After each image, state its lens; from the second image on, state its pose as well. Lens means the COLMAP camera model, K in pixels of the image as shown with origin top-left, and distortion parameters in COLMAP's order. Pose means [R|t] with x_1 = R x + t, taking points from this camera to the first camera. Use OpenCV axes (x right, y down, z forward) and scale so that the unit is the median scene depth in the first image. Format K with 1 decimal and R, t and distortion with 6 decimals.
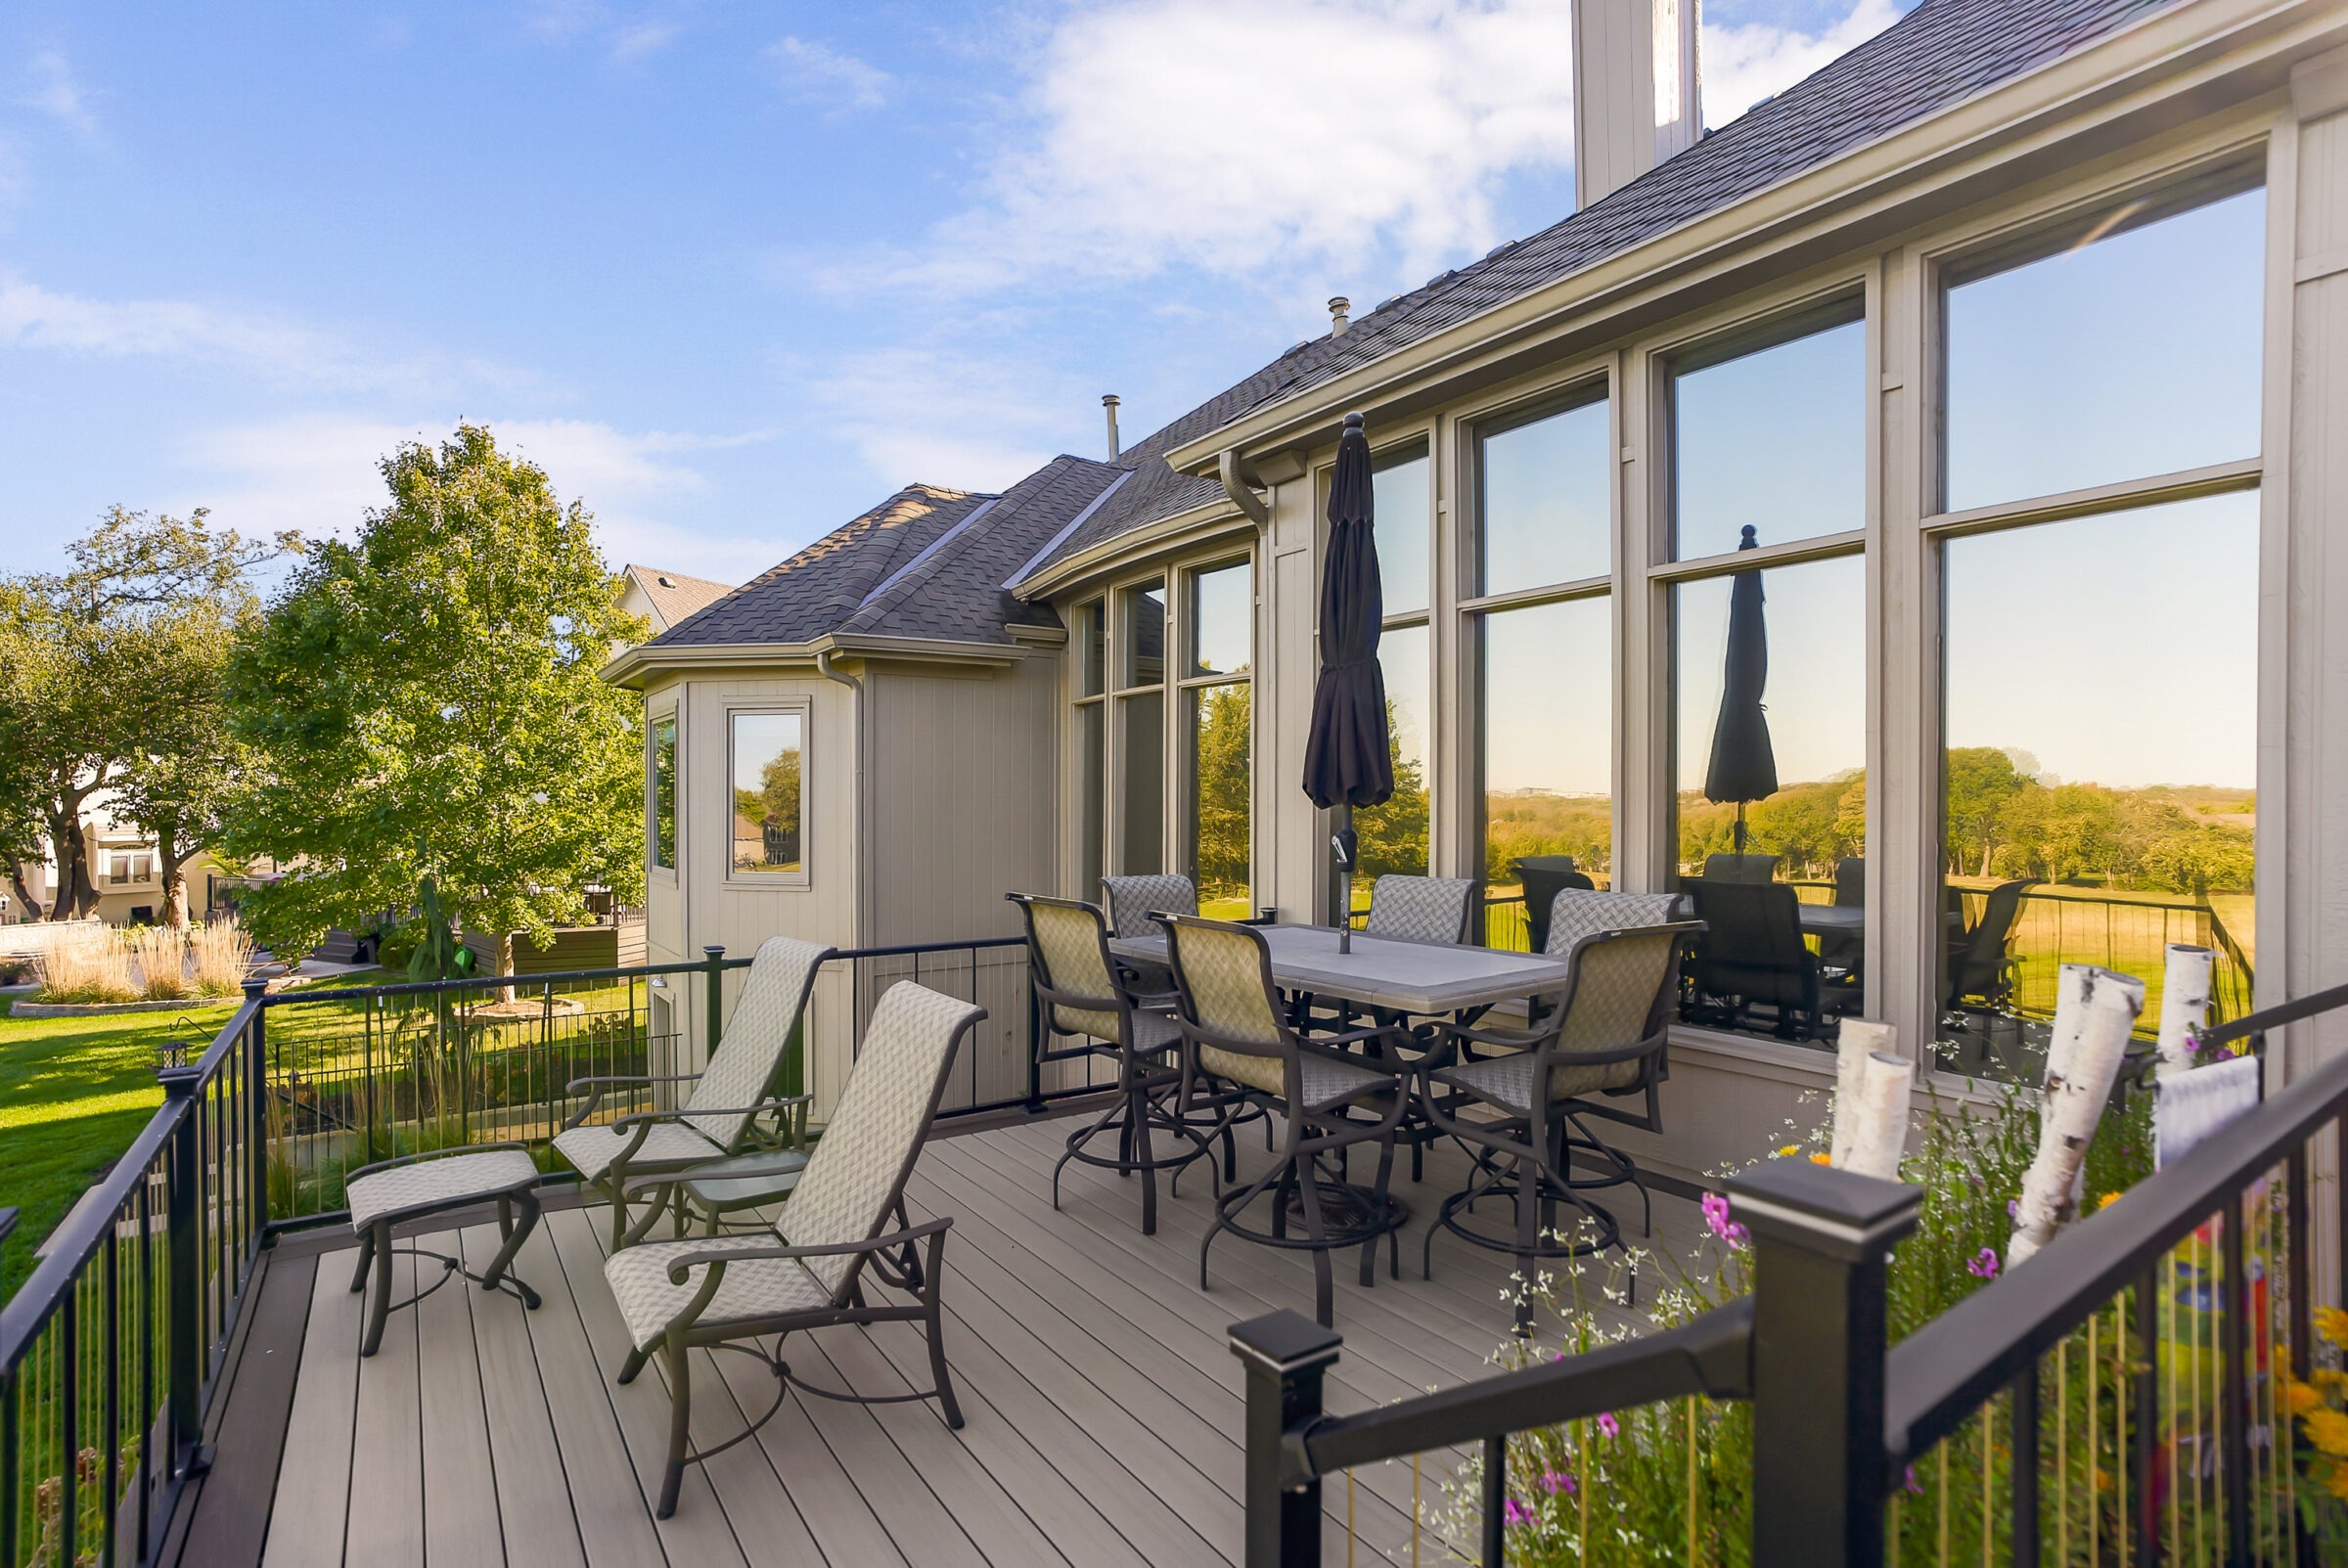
lens RADIAL K [[1057.5, 0, 1164.3], [0, 1057.5, 781.0], [0, 0, 1]] dist [-0.058707, 0.026830]
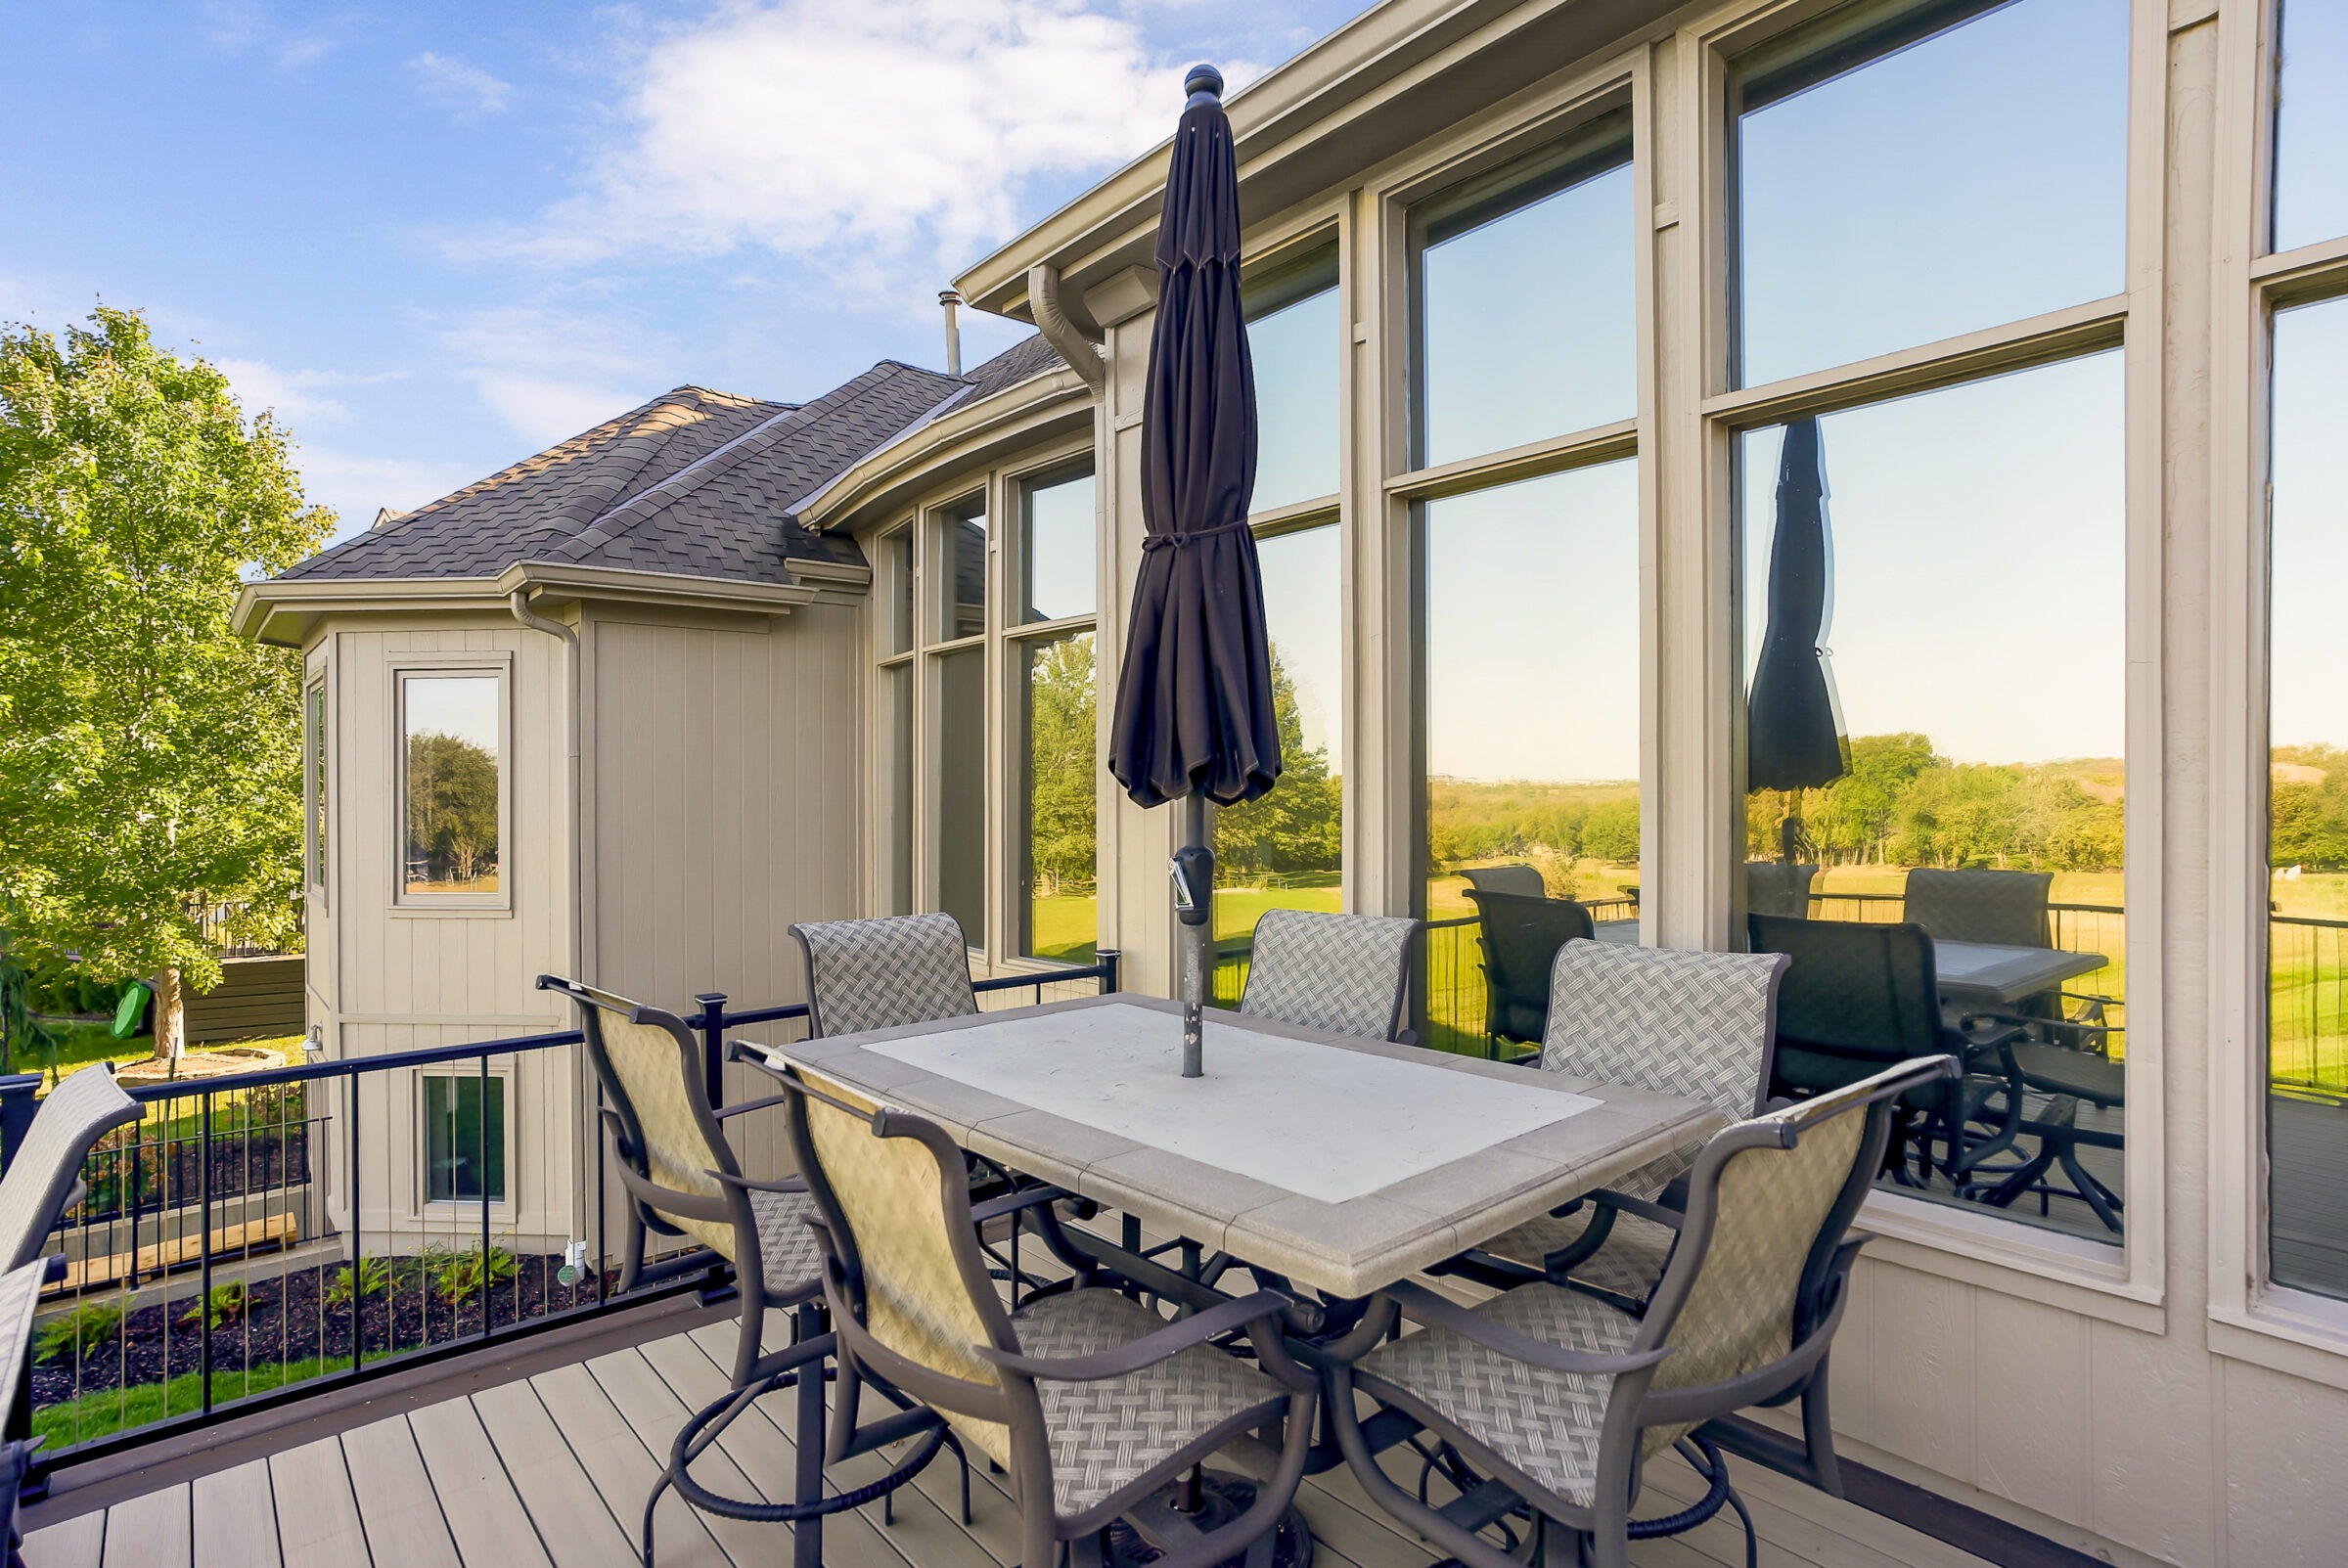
lens RADIAL K [[1087.2, 0, 1179.3], [0, 1087.2, 763.7], [0, 0, 1]] dist [-0.052975, 0.030420]
pose [[0.994634, -0.004246, 0.103373, 0.049947], [0.004826, 0.999974, -0.005355, 0.003322], [-0.103347, 0.005825, 0.994628, 0.207866]]
